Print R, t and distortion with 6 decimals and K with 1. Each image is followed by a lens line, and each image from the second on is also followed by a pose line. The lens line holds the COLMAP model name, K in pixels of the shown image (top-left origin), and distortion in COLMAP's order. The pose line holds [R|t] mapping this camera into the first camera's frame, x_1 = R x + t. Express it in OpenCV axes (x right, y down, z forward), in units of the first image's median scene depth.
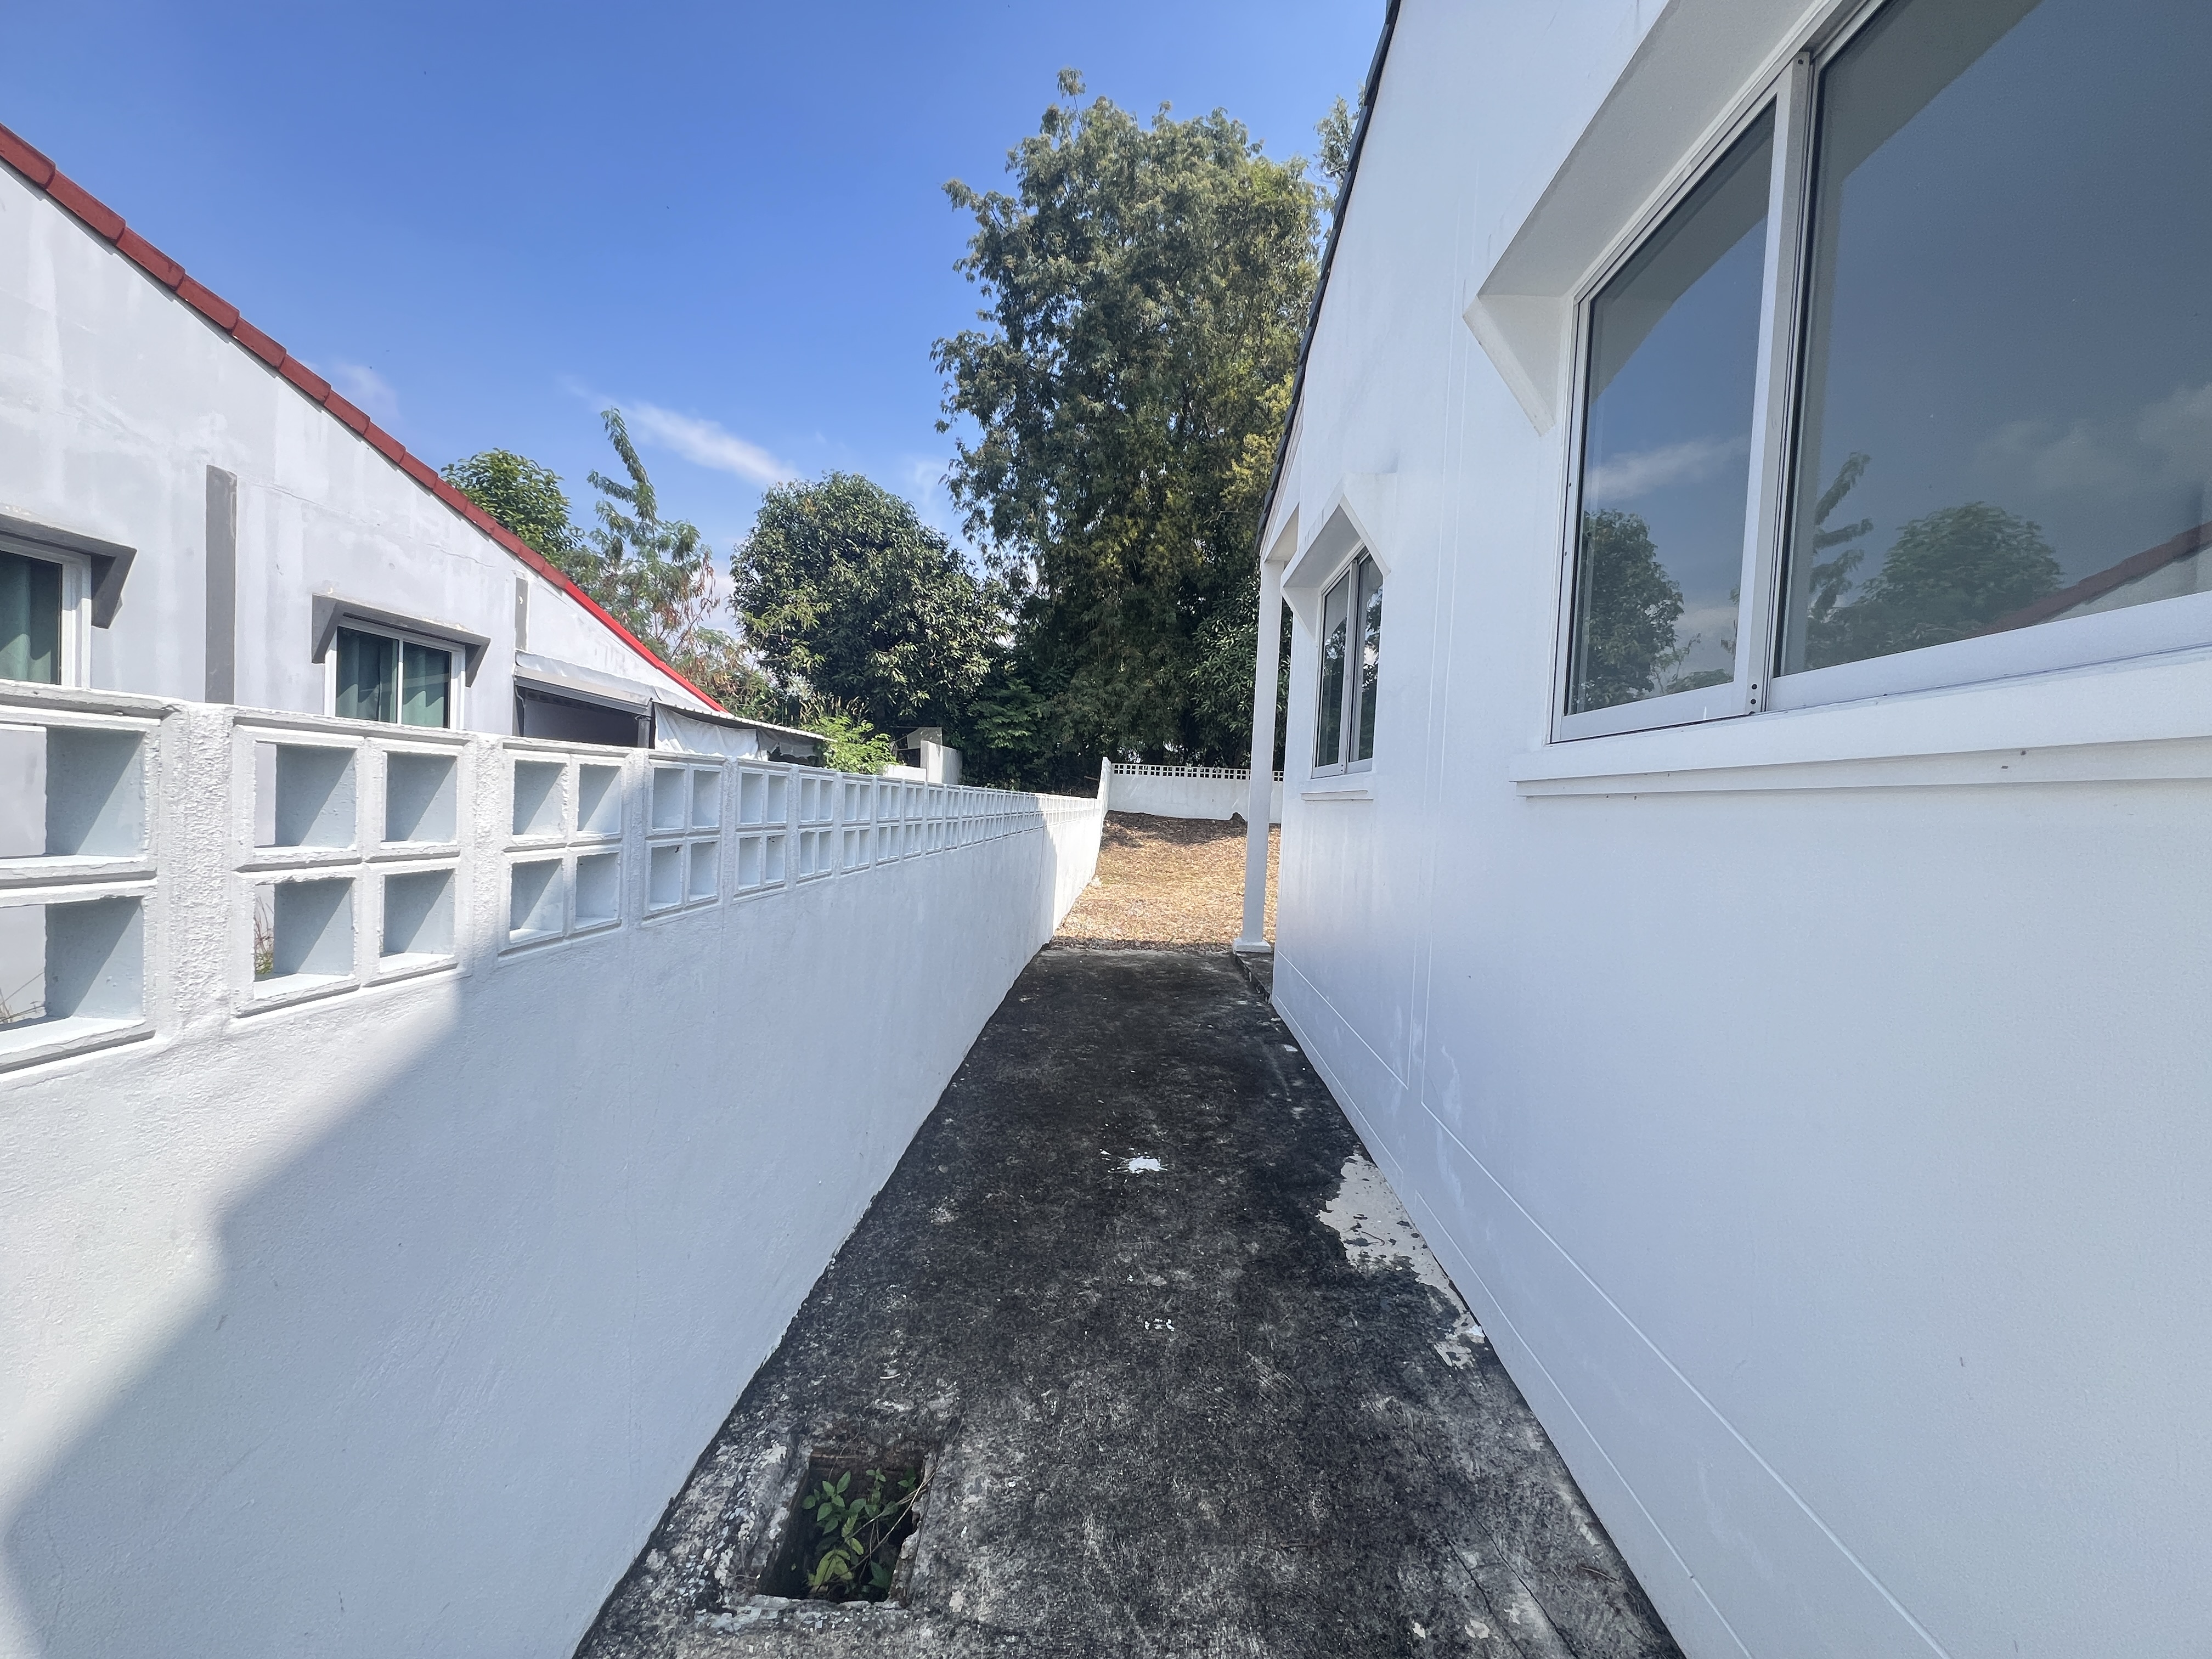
lens RADIAL K [[889.1, 0, 1135.9], [0, 889.1, 842.2], [0, 0, 1]] dist [0.002986, 0.000242]
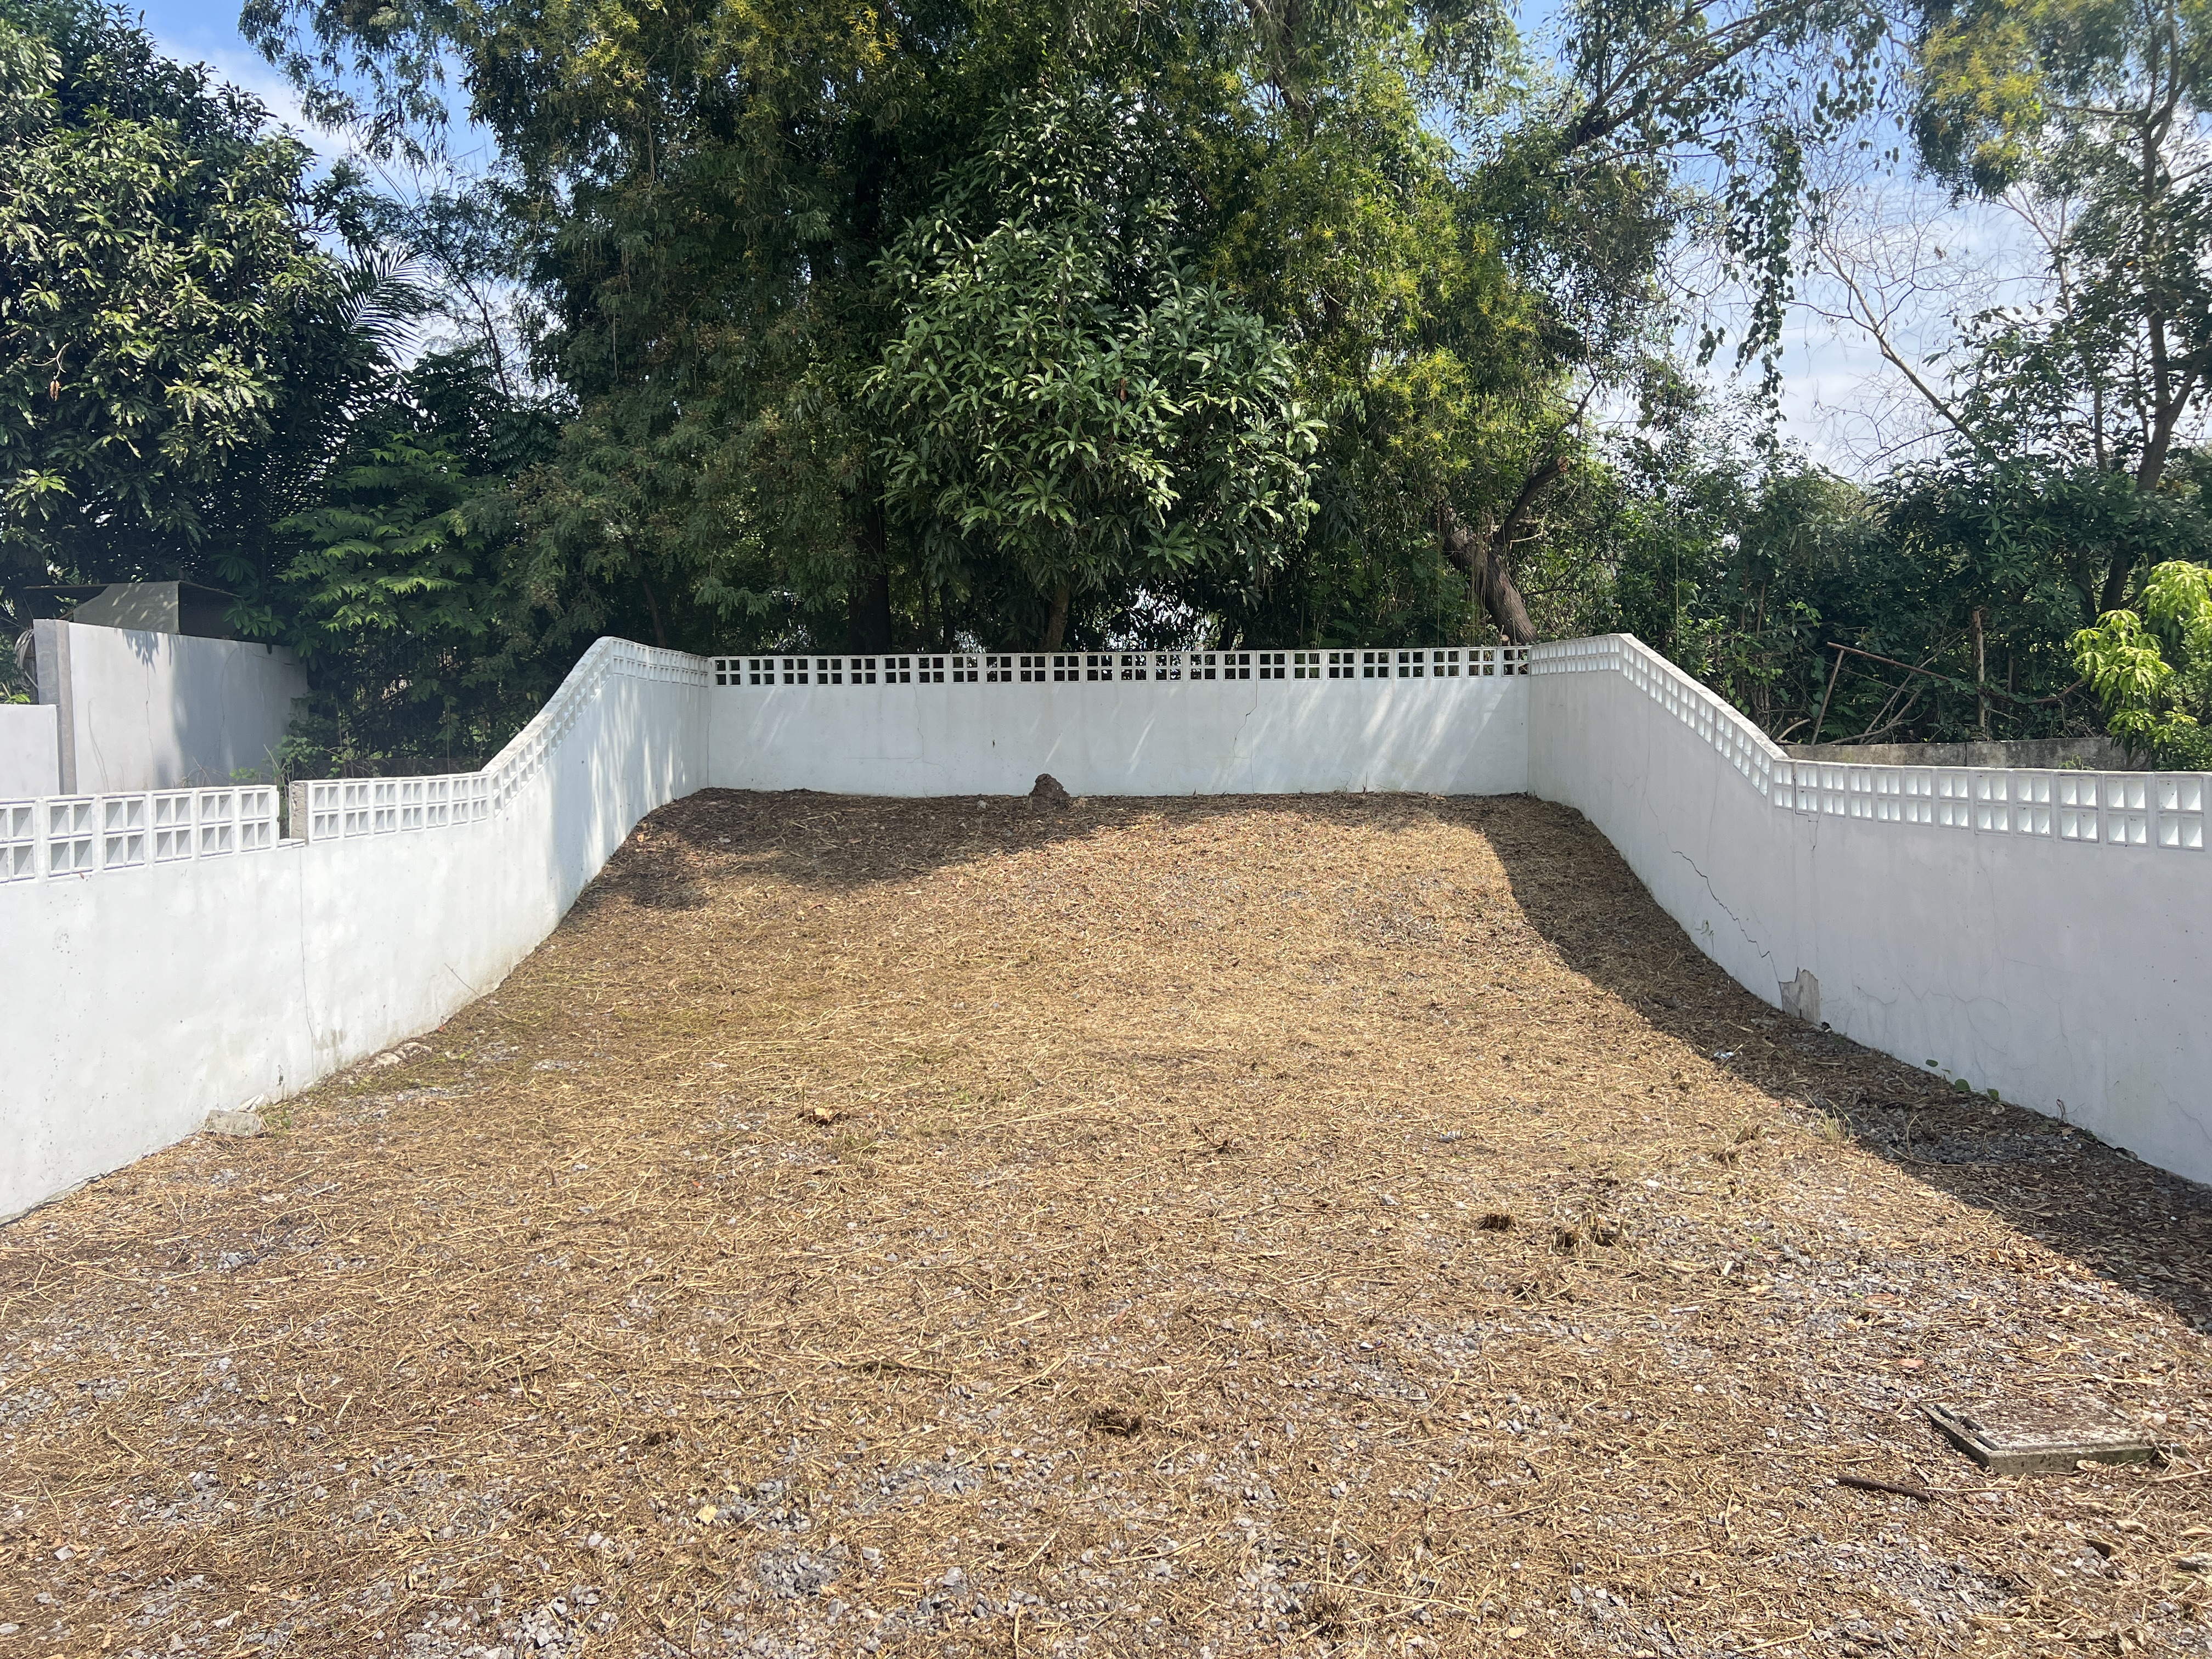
lens RADIAL K [[1698.5, 0, 1093.2], [0, 1698.5, 812.8], [0, 0, 1]] dist [0.104000, -0.087096]
pose [[0.998034, -0.062597, -0.003270, 0.134011], [0.062577, 0.998021, -0.006122, -0.012364], [0.003647, 0.005905, 0.999976, 0.322153]]
